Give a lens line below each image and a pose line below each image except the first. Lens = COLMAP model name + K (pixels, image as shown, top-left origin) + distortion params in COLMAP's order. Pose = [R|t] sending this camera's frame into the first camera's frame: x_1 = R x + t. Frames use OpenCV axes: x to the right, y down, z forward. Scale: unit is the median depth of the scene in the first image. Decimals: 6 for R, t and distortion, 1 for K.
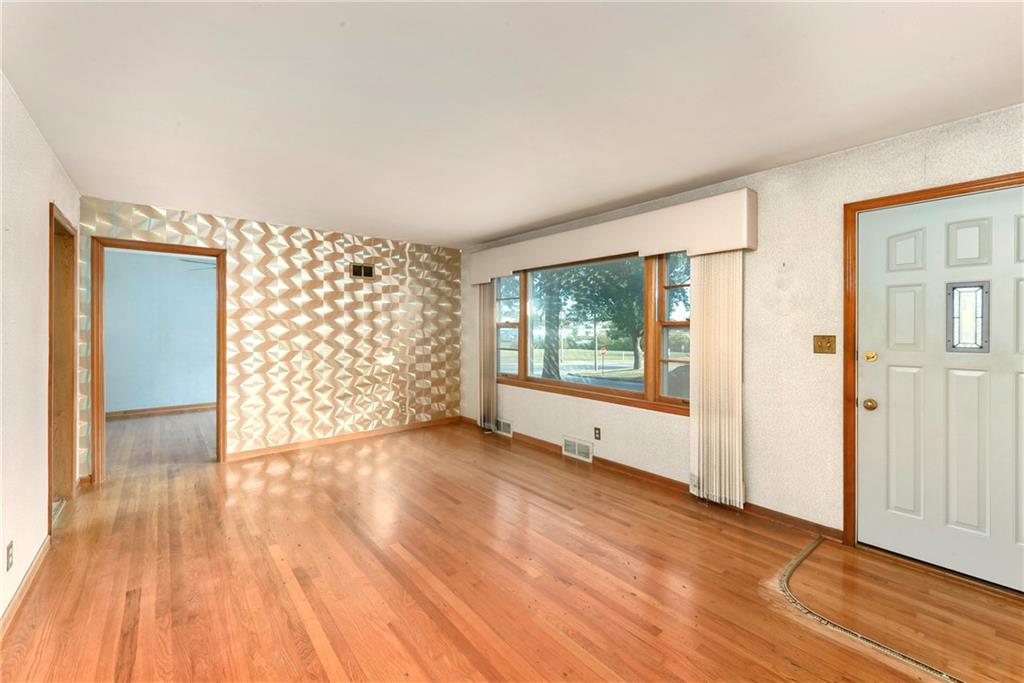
lens RADIAL K [[419.9, 0, 516.1], [0, 419.9, 325.9], [0, 0, 1]] dist [0.008831, -0.002491]
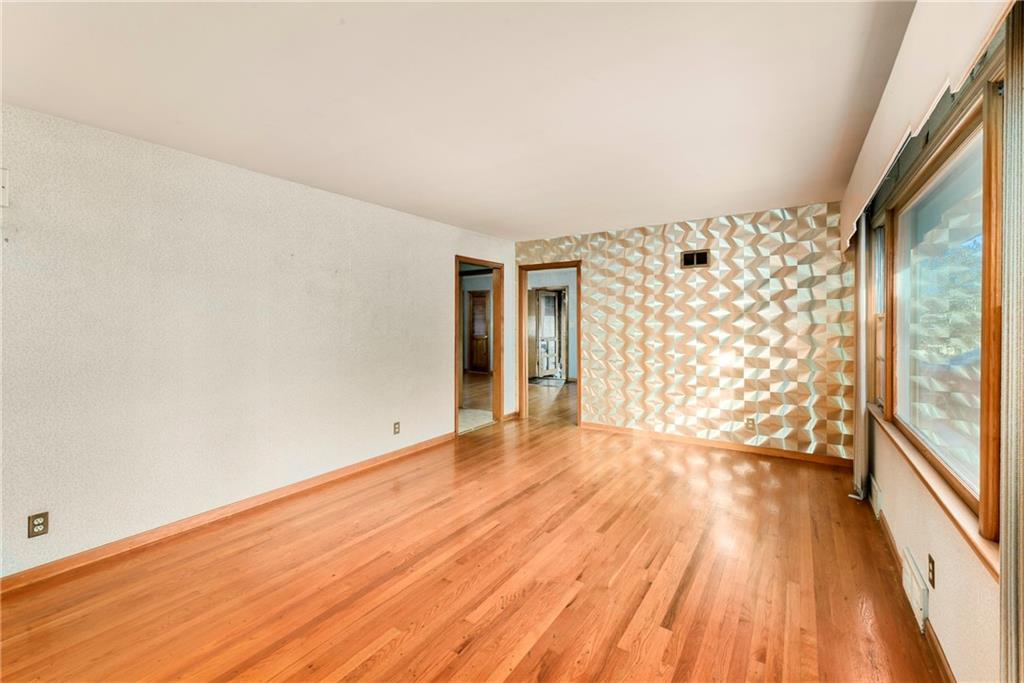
lens RADIAL K [[419.9, 0, 515.9], [0, 419.9, 334.0], [0, 0, 1]] dist [0.008831, -0.002491]
pose [[0.273288, 0.028650, -0.961506, 0.510080], [0.006159, 0.999484, 0.031532, -0.000420], [0.961913, -0.014539, 0.272970, 0.510610]]
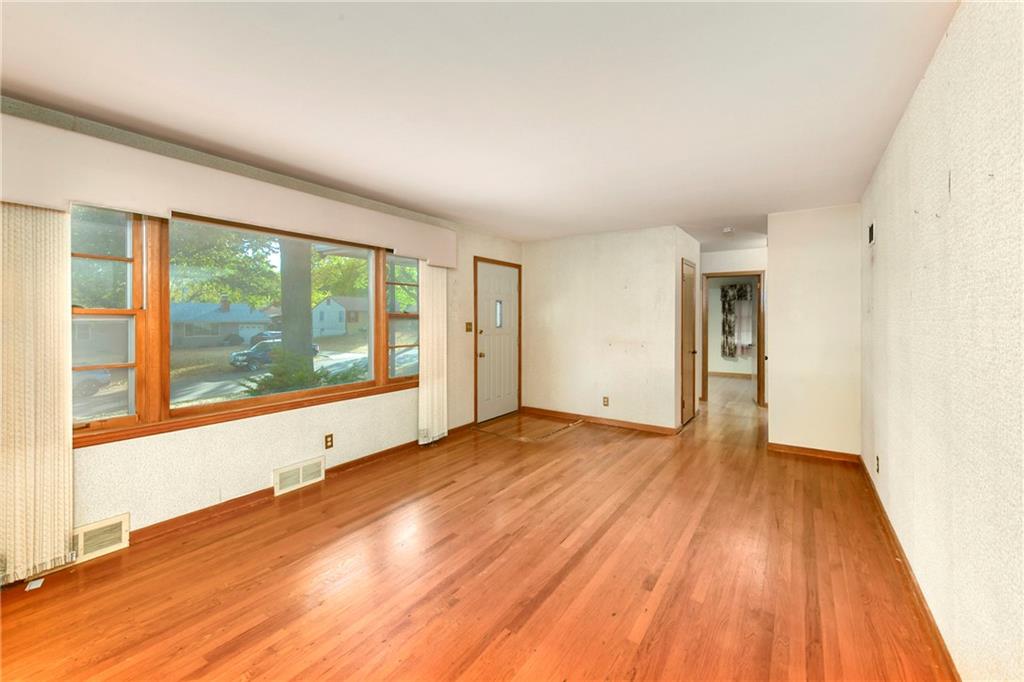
lens RADIAL K [[419.9, 0, 516.7], [0, 419.9, 318.9], [0, 0, 1]] dist [0.008831, -0.002491]
pose [[-0.280271, -0.007566, 0.959891, -0.792574], [-0.006590, 0.999961, 0.005957, -0.004268], [-0.959898, -0.004656, -0.280310, 0.926681]]
